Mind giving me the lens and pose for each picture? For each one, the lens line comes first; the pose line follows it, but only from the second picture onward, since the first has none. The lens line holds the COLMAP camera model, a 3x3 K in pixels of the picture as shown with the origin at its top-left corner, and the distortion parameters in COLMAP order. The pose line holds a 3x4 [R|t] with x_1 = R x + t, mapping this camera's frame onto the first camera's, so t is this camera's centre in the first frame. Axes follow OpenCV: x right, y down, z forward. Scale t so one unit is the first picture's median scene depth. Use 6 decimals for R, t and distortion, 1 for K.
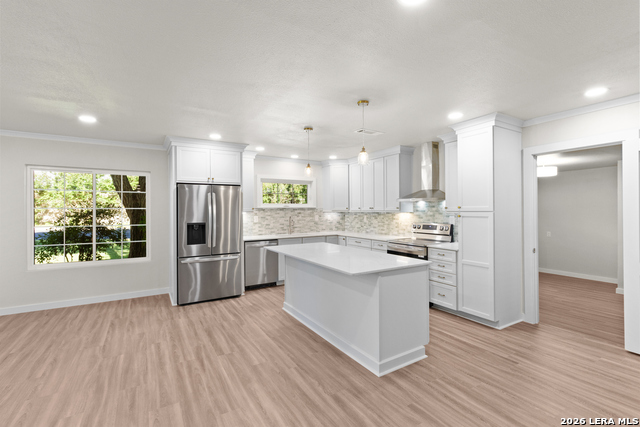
lens RADIAL K [[297.7, 0, 331.0], [0, 297.7, 206.0], [0, 0, 1]] dist [0.004937, -0.000092]
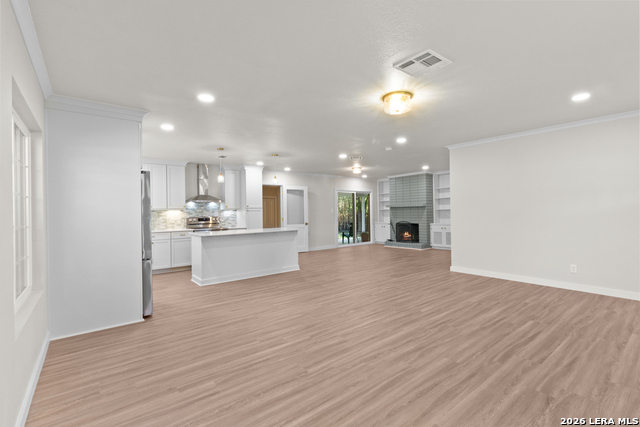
lens RADIAL K [[297.7, 0, 330.3], [0, 297.7, 210.2], [0, 0, 1]] dist [0.004937, -0.000092]
pose [[-0.119201, 0.012390, 0.992793, -1.442681], [0.005328, 0.999916, -0.011840, 0.050892], [-0.992856, 0.003878, -0.119256, 0.614466]]
